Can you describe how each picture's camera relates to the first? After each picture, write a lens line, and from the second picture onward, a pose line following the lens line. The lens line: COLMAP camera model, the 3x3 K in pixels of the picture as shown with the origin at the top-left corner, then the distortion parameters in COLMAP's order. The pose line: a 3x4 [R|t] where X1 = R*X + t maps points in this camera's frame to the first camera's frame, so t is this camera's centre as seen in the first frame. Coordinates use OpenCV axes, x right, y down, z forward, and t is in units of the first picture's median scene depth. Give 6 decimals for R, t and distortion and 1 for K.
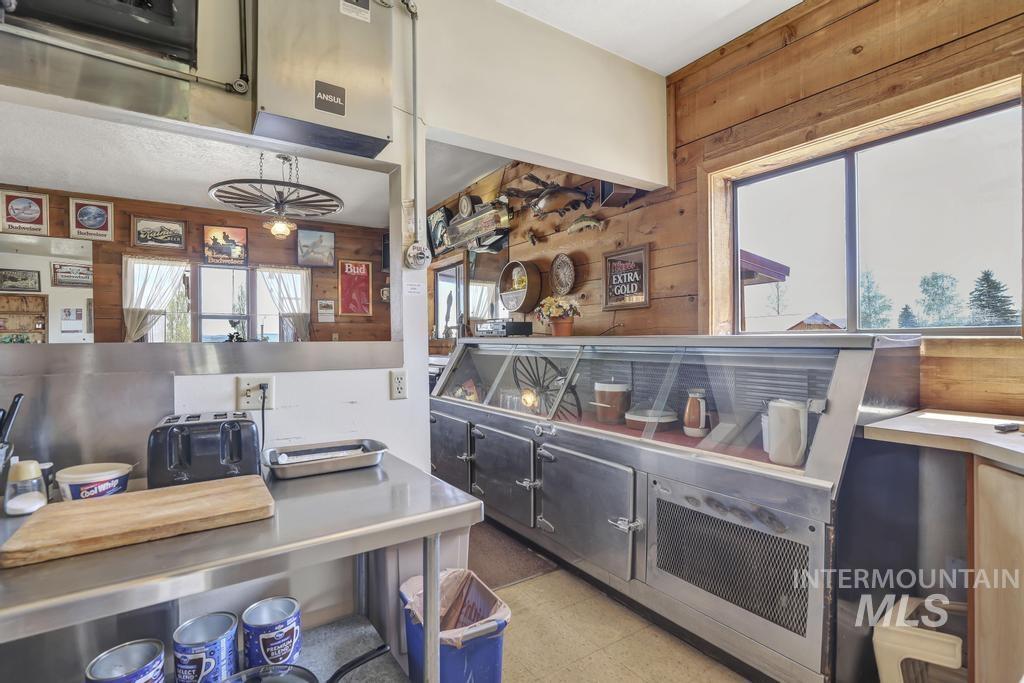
lens RADIAL K [[476.1, 0, 511.3], [0, 476.1, 339.1], [0, 0, 1]] dist [-0.039004, 0.011597]
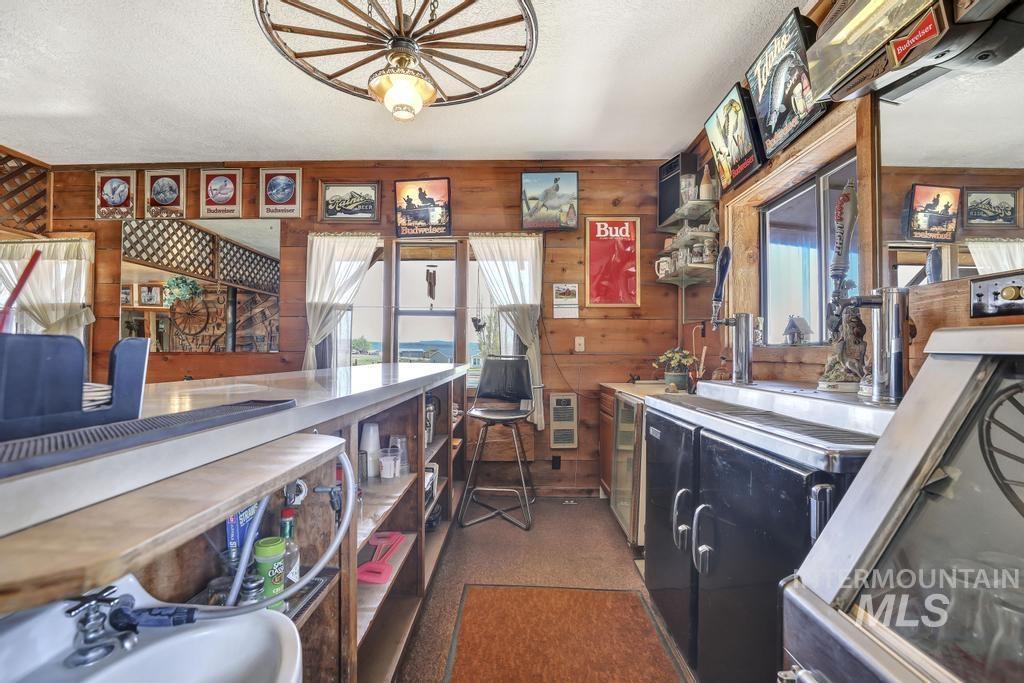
lens RADIAL K [[476.1, 0, 511.3], [0, 476.1, 339.1], [0, 0, 1]] dist [-0.039004, 0.011597]
pose [[0.822222, -0.005454, -0.569141, -0.110709], [-0.010413, 0.999643, -0.024624, 0.008403], [0.569072, 0.026173, 0.821871, 0.519078]]
